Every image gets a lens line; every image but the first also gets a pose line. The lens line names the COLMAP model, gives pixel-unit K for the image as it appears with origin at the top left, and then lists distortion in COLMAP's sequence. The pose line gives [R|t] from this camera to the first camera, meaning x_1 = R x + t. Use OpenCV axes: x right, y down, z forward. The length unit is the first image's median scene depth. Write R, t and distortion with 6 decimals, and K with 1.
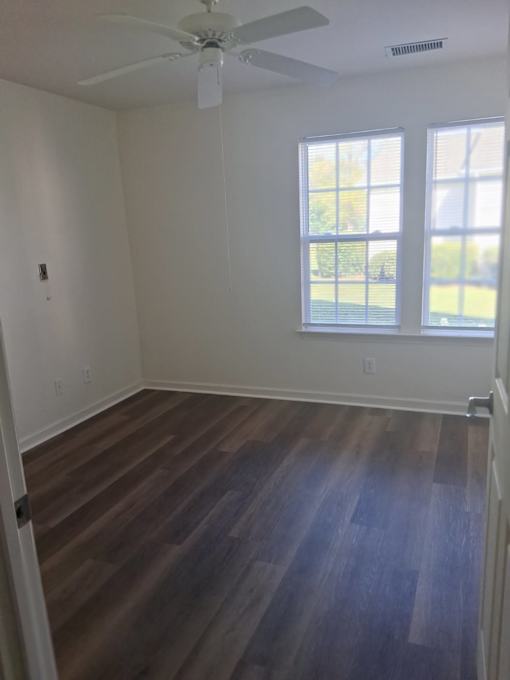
lens RADIAL K [[525.3, 0, 251.8], [0, 525.3, 343.0], [0, 0, 1]] dist [0.012261, -0.011056]
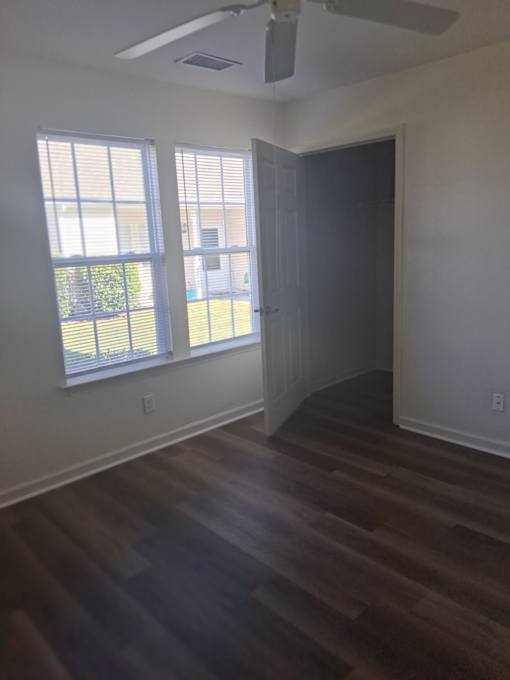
lens RADIAL K [[525.3, 0, 253.7], [0, 525.3, 341.5], [0, 0, 1]] dist [0.012261, -0.011056]
pose [[0.410884, -0.158364, 0.897828, -0.488450], [0.221892, 0.972556, 0.069998, -0.083499], [-0.884273, 0.170459, 0.434747, 0.463353]]
